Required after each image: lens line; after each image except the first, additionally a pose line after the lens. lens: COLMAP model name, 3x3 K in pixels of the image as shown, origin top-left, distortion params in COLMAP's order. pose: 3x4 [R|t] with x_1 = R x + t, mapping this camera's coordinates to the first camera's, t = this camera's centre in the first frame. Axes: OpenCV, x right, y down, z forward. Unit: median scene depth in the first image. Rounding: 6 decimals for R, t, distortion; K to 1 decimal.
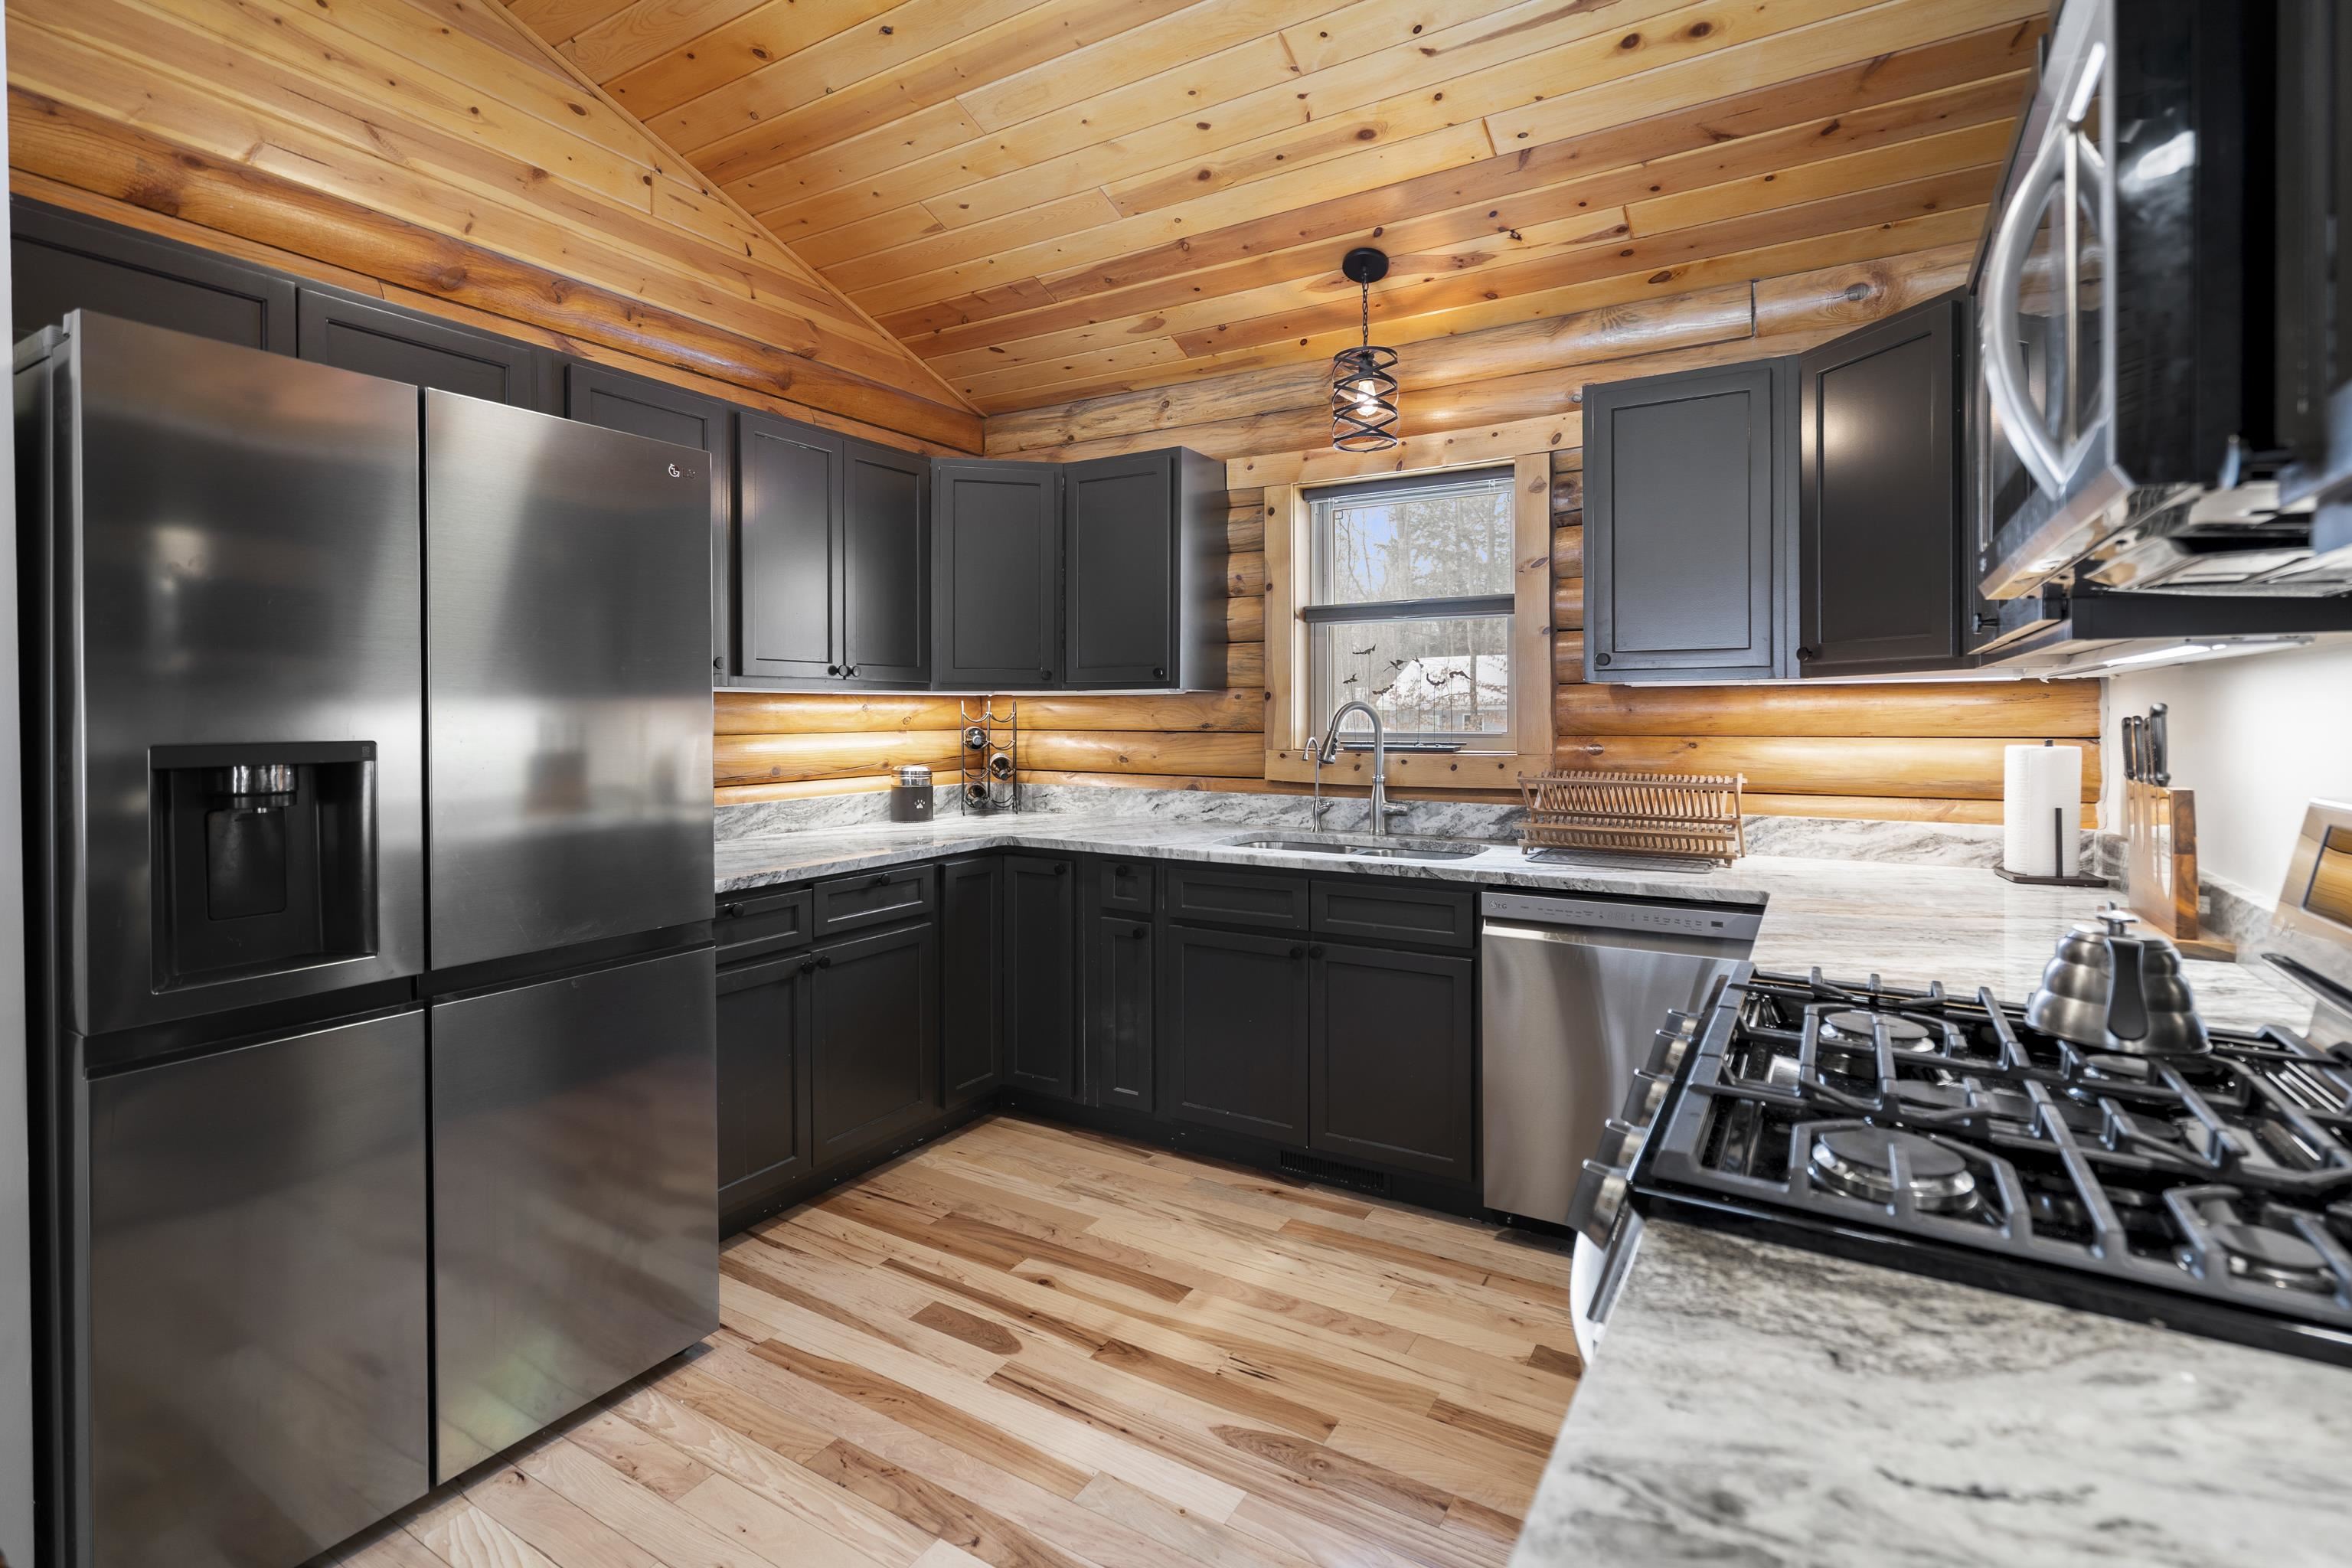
lens RADIAL K [[1083.9, 0, 1177.9], [0, 1083.9, 718.9], [0, 0, 1]] dist [-0.004232, 0.002211]
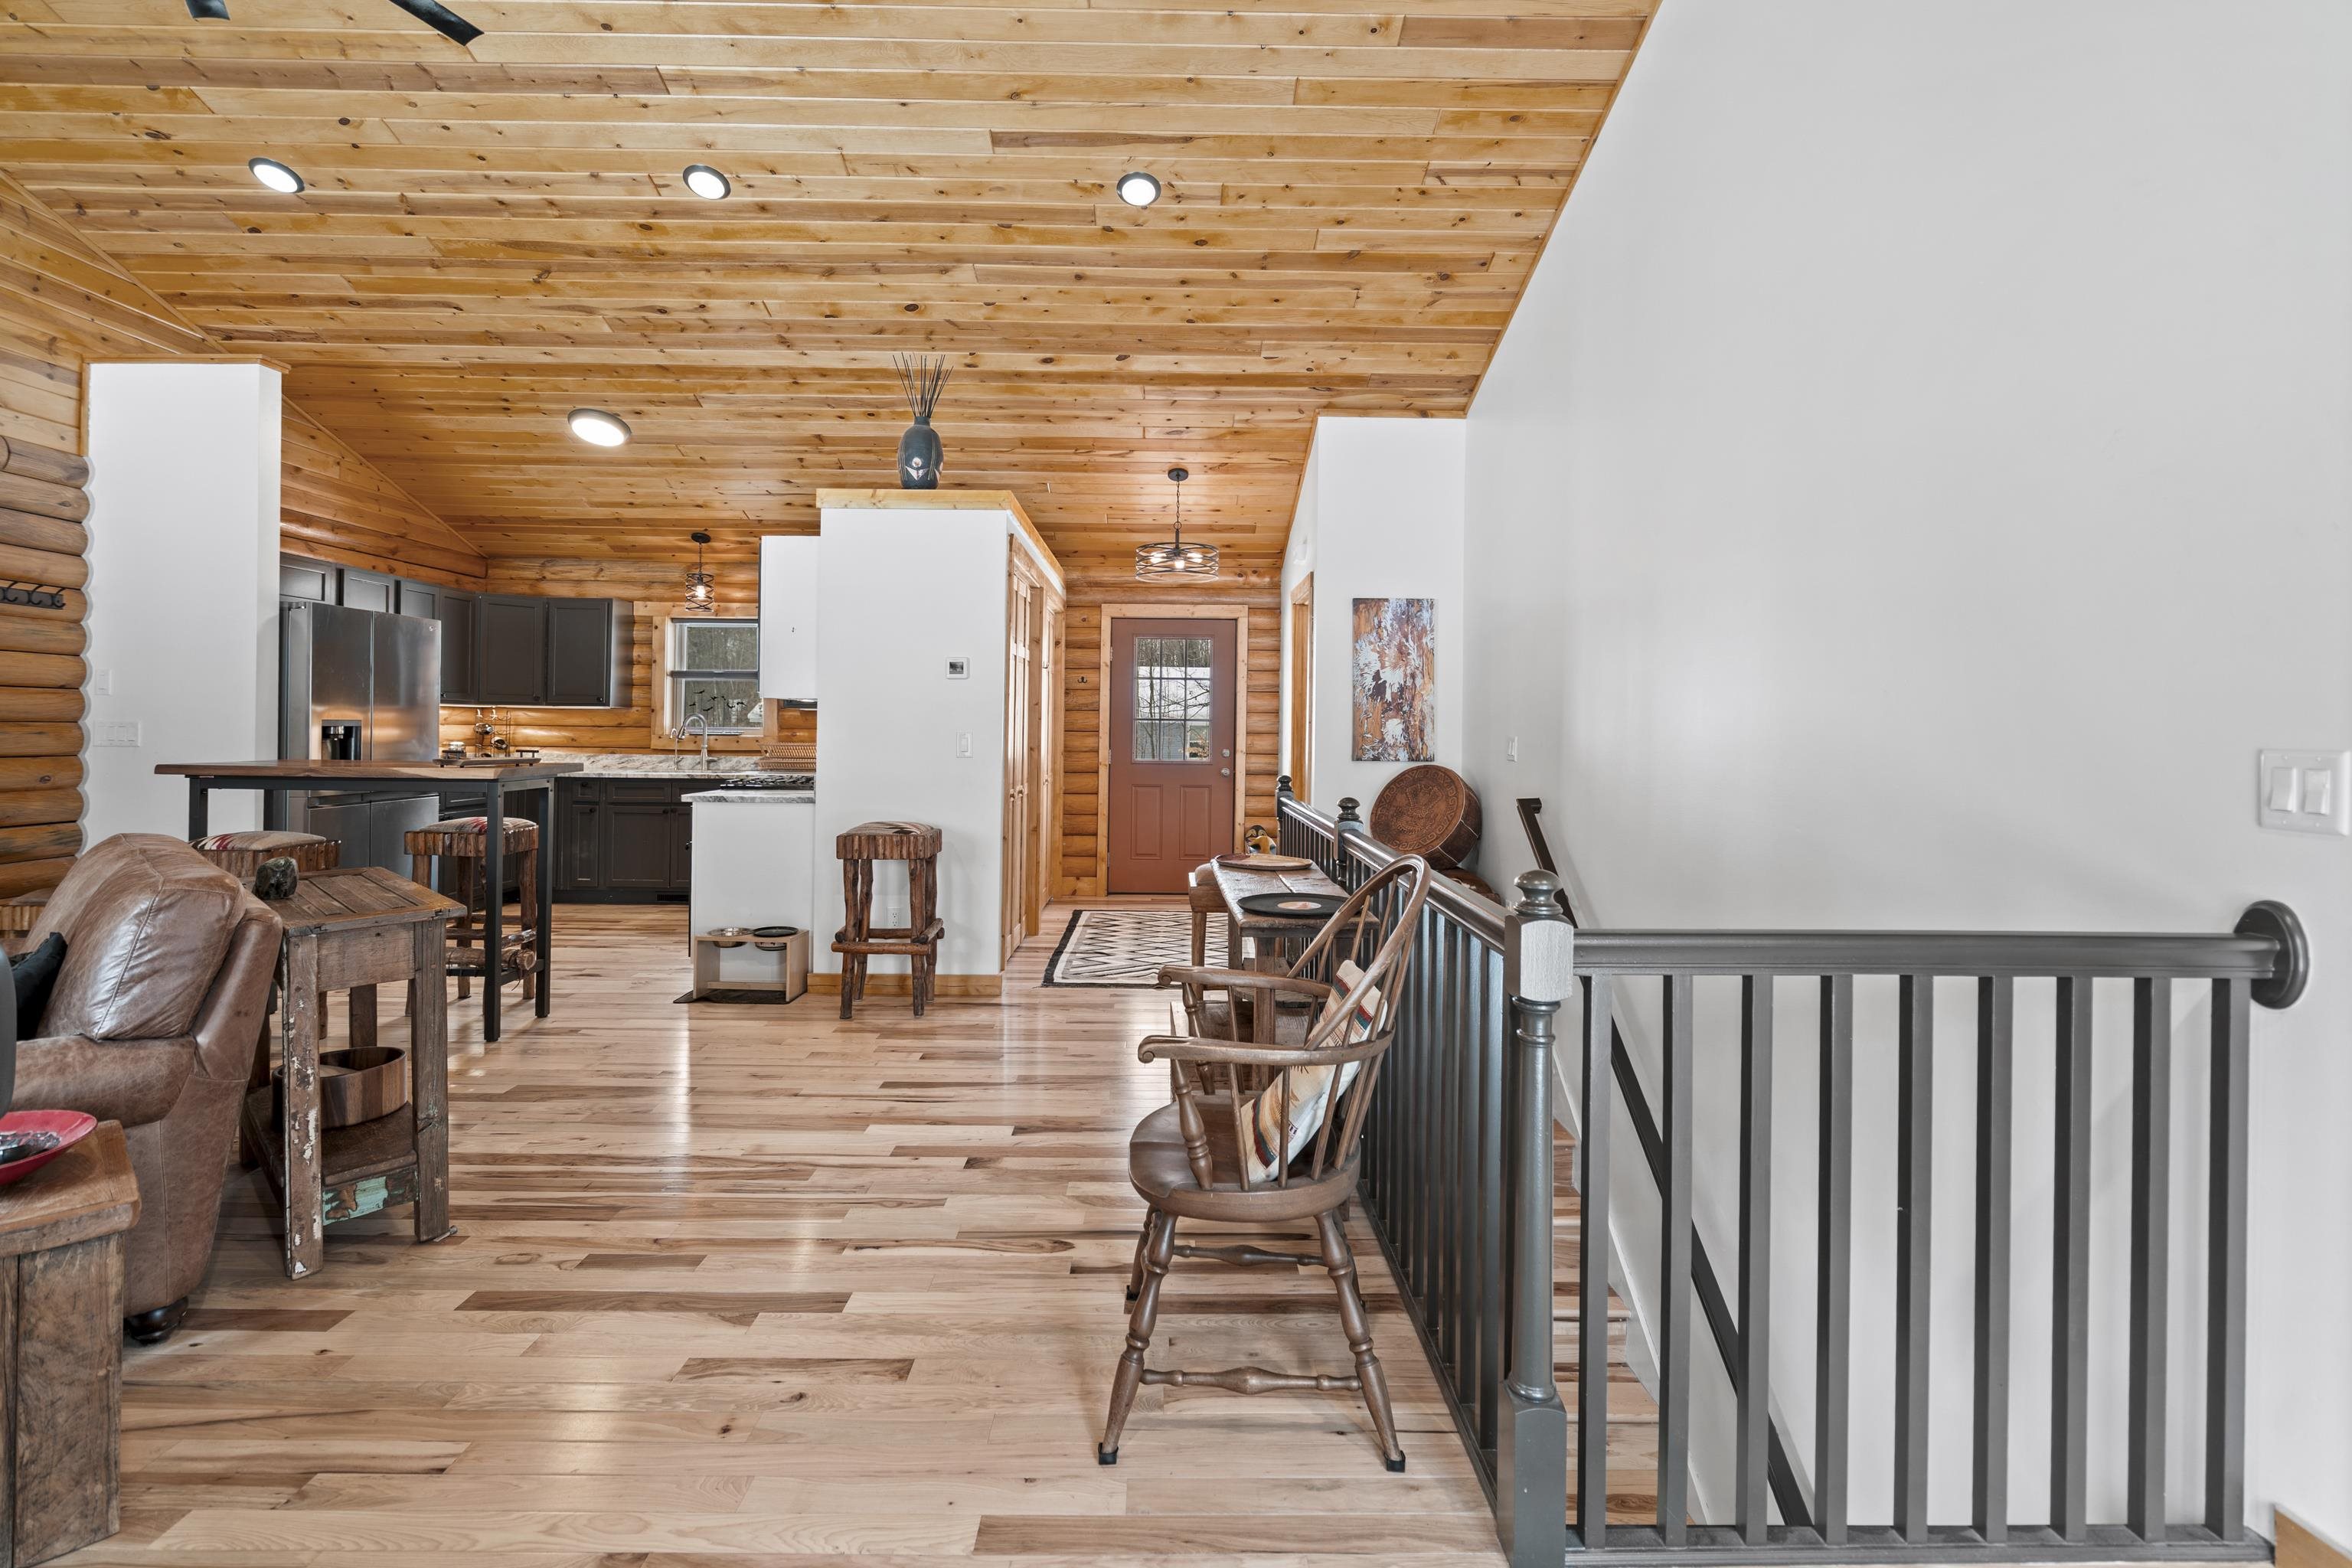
lens RADIAL K [[1083.9, 0, 1174.8], [0, 1083.9, 717.1], [0, 0, 1]] dist [-0.004232, 0.002211]
pose [[0.852564, 0.017506, 0.522329, -0.187526], [-0.009512, 0.999793, -0.017982, 0.025377], [-0.522536, 0.010362, 0.852554, -1.658356]]
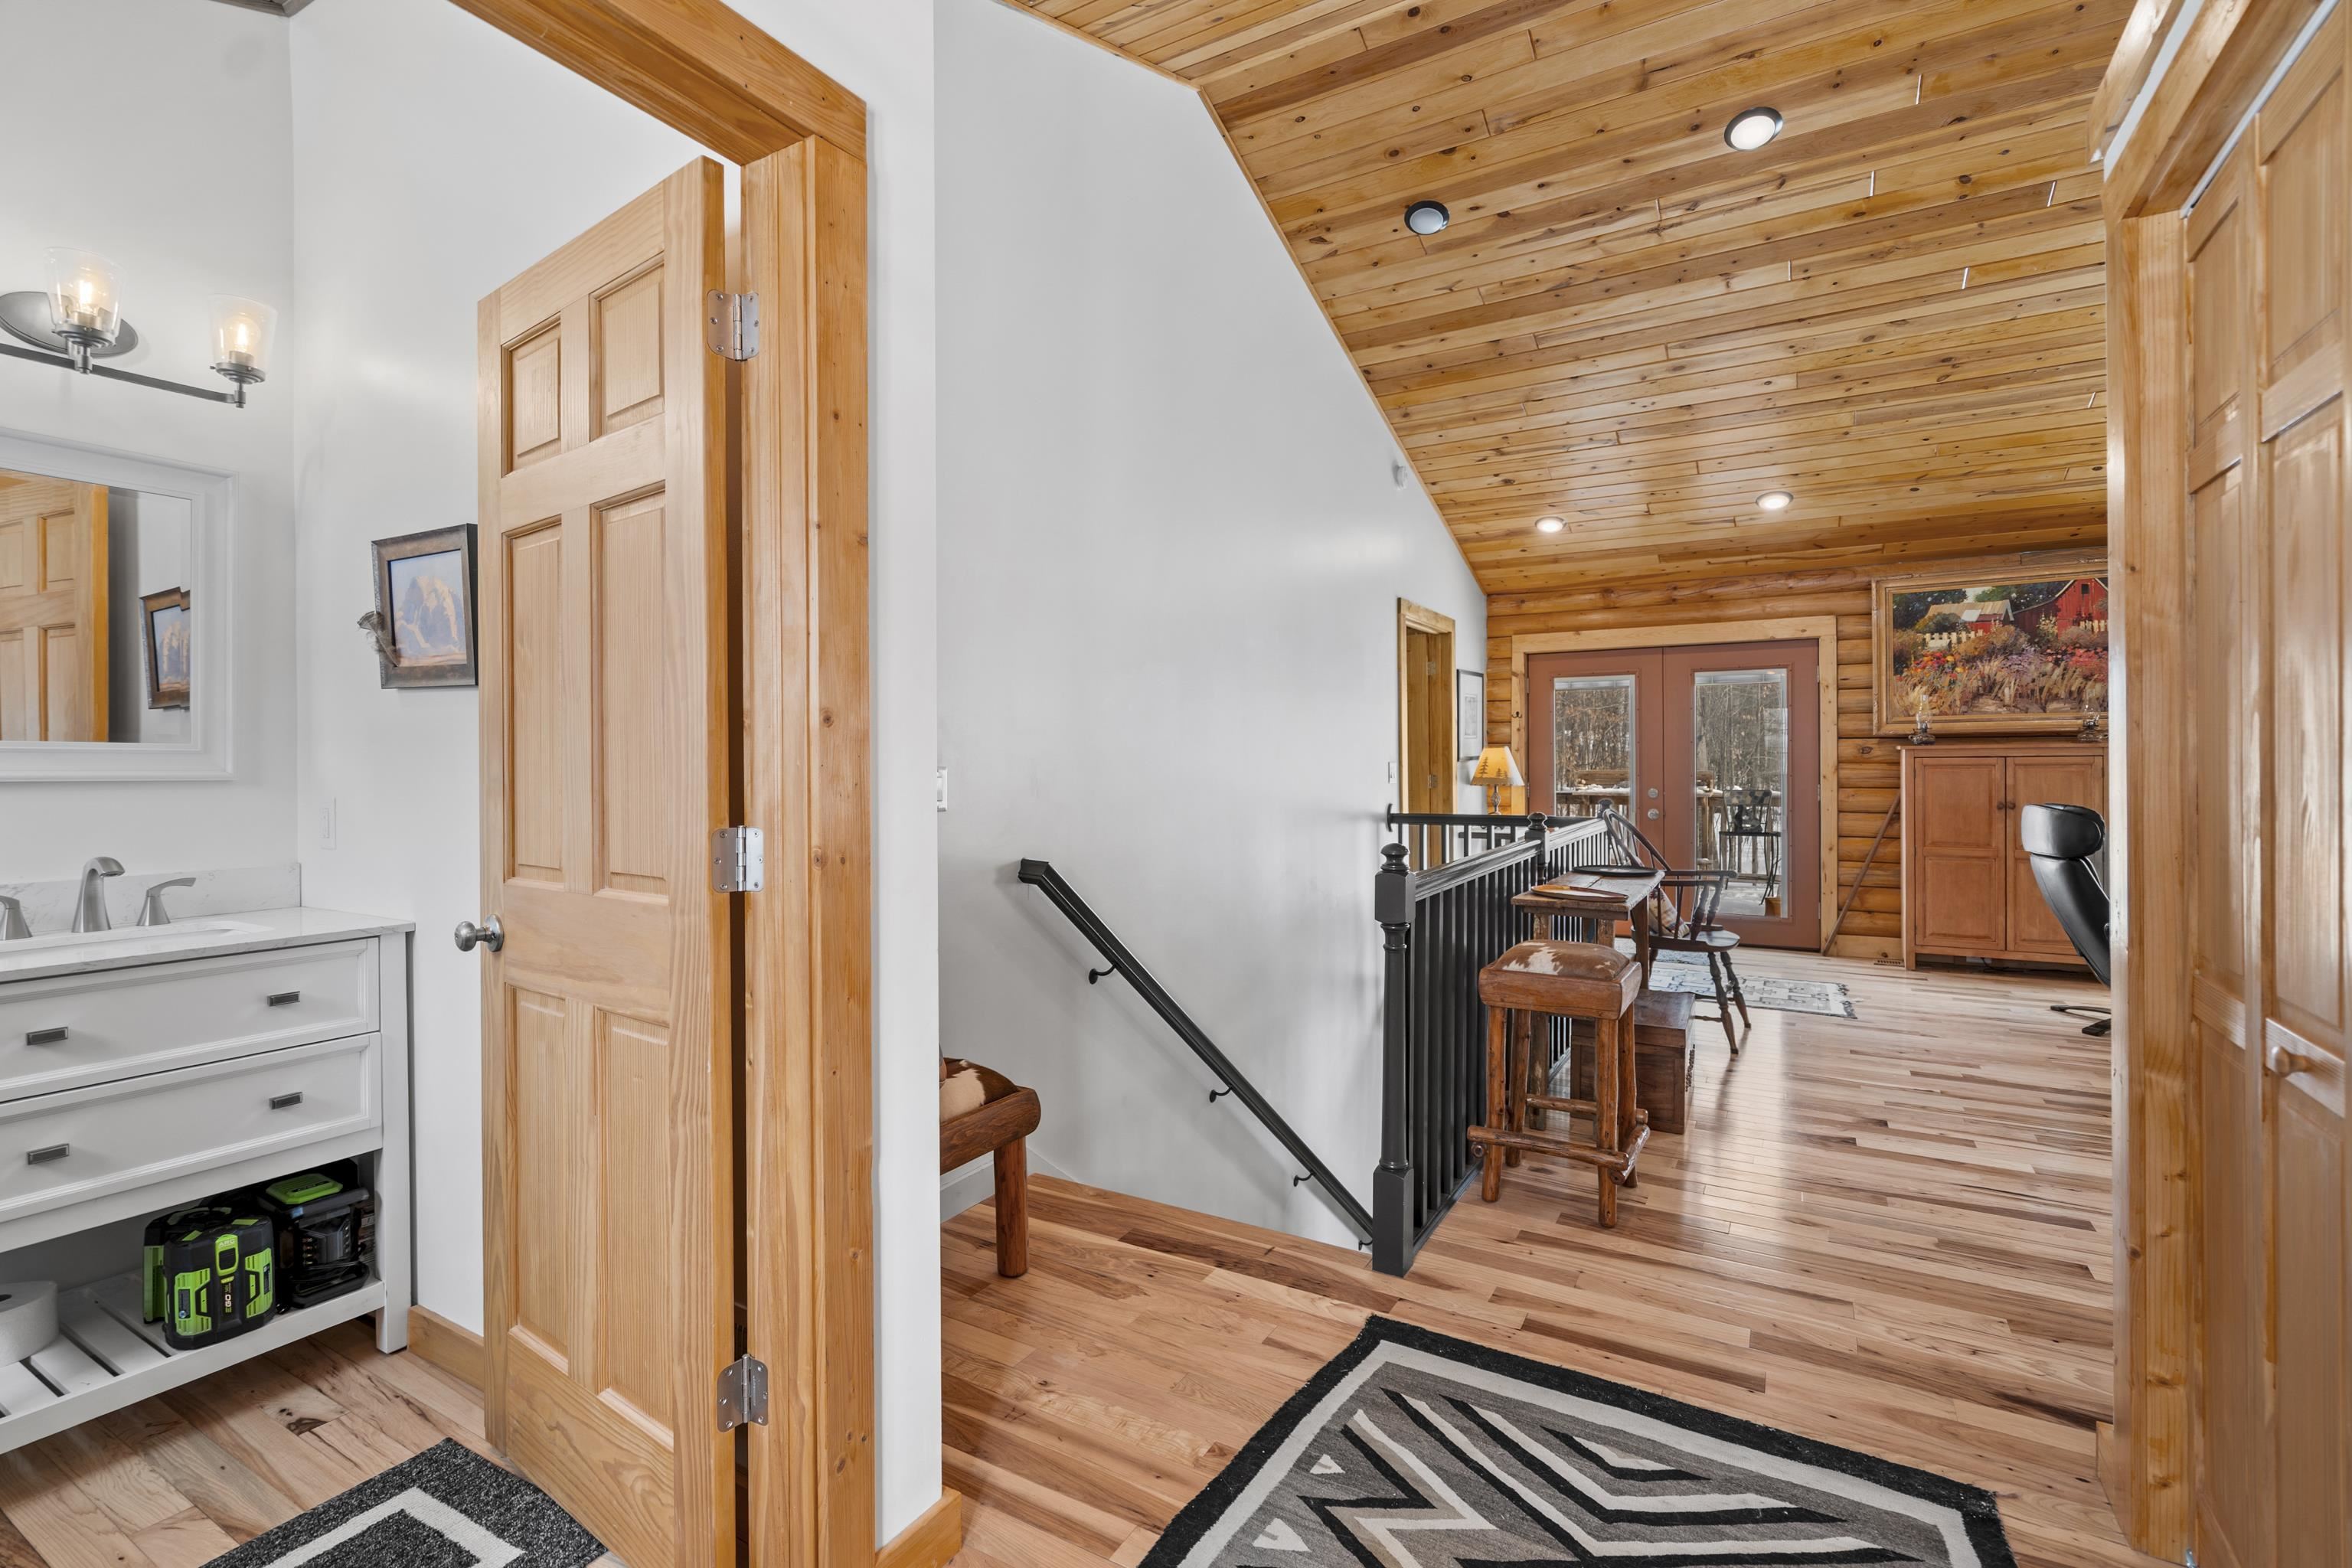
lens RADIAL K [[1083.9, 0, 1146.1], [0, 1083.9, 766.5], [0, 0, 1]] dist [-0.004232, 0.002211]
pose [[-0.999951, 0.006658, 0.007295, 0.978713], [0.006718, 0.999944, 0.008208, 0.011434], [-0.007239, 0.008256, -0.999940, 0.486049]]
